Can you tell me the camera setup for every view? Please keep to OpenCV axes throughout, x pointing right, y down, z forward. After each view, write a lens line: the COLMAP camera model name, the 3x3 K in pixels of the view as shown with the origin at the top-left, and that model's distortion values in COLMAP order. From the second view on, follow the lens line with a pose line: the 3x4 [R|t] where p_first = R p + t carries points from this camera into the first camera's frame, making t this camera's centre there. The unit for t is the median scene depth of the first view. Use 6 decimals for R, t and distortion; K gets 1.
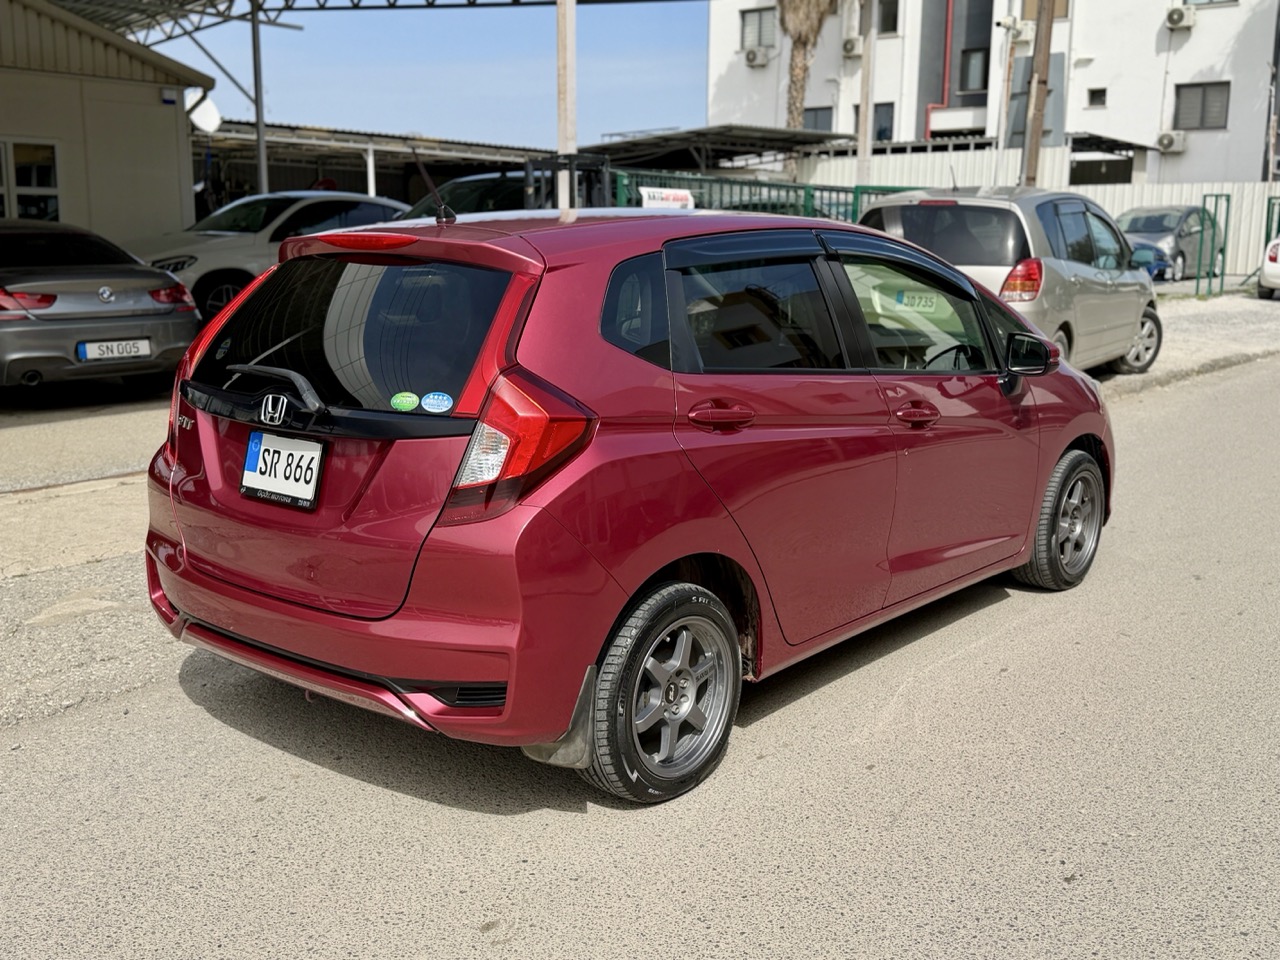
lens RADIAL K [[1269.5, 0, 645.7], [0, 1269.5, 483.4], [0, 0, 1]] dist [0.180380, -0.373668]
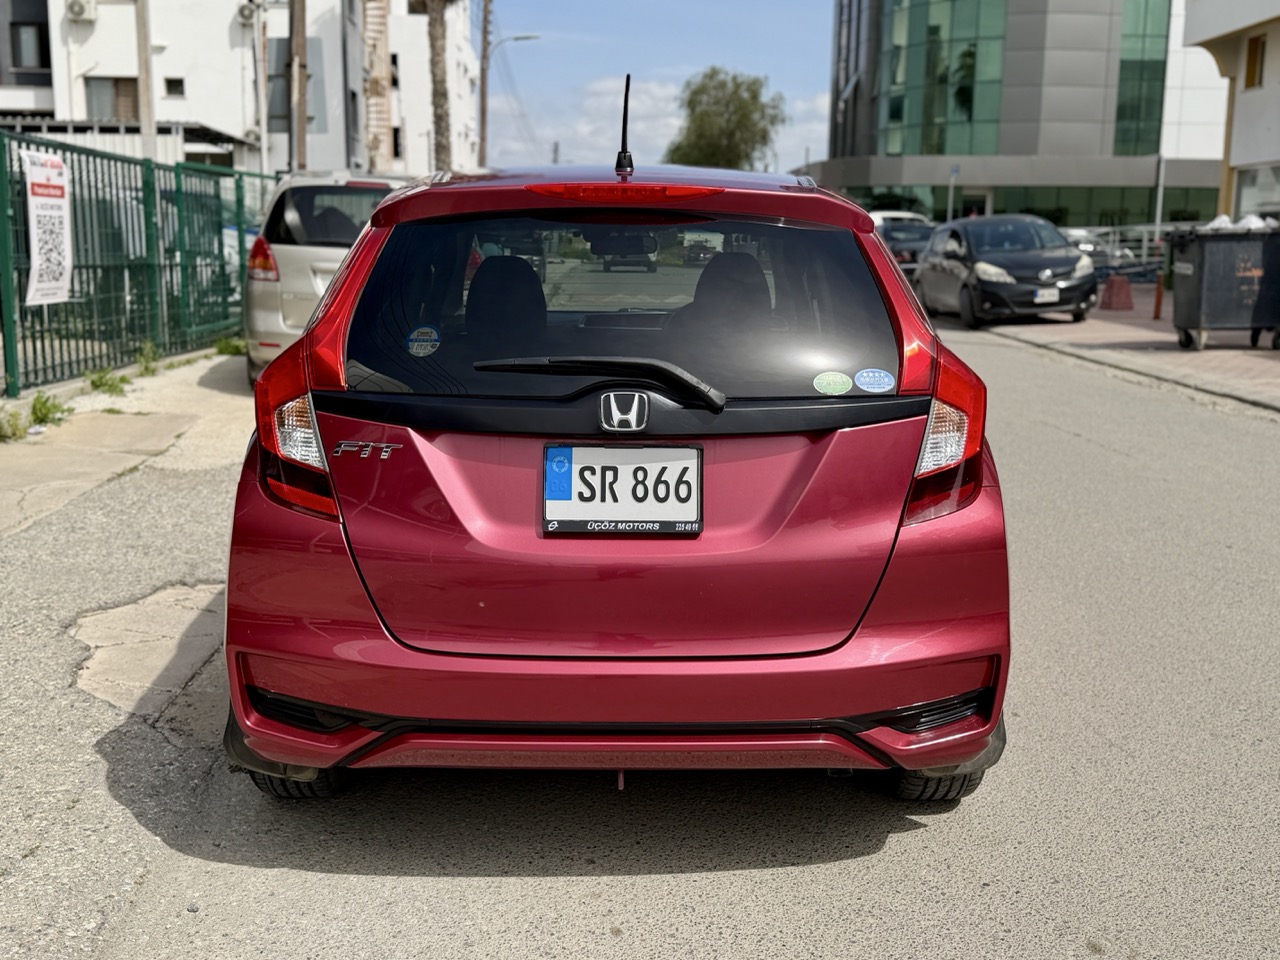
lens RADIAL K [[1301.4, 0, 640.0], [0, 1301.4, 480.0], [0, 0, 1]] dist [0.194349, -0.414307]
pose [[0.757610, -0.113627, 0.642741, -0.259532], [0.116938, 0.992427, 0.037609, -0.015023], [-0.642147, 0.046667, 0.765160, 0.135068]]
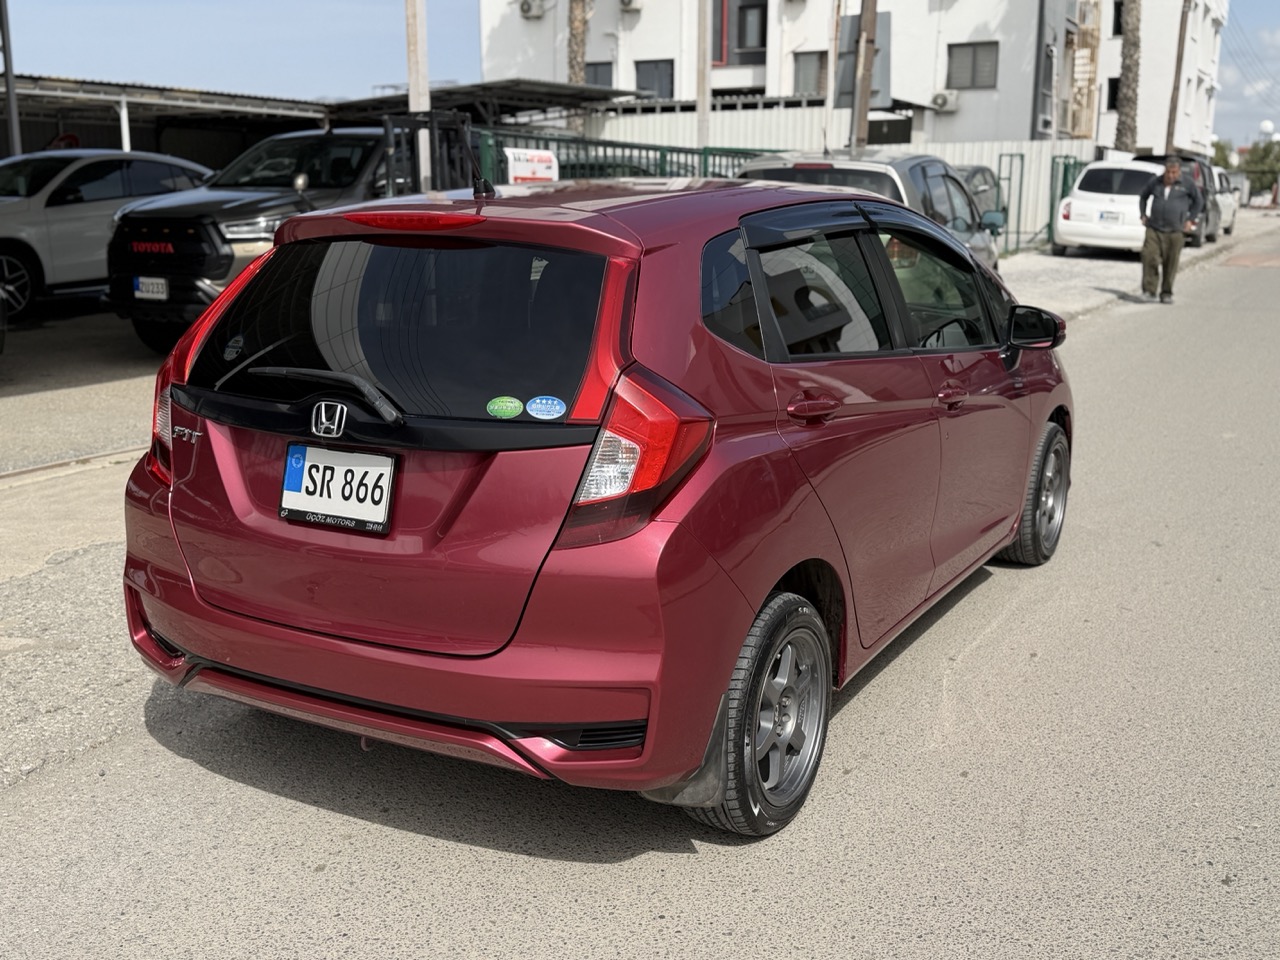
lens RADIAL K [[1301.4, 0, 640.0], [0, 1301.4, 480.0], [0, 0, 1]] dist [0.194349, -0.414307]
pose [[0.984835, -0.042397, 0.168233, -0.077669], [0.038522, 0.998913, 0.026233, -0.010665], [-0.169162, -0.019355, 0.985398, 0.031900]]
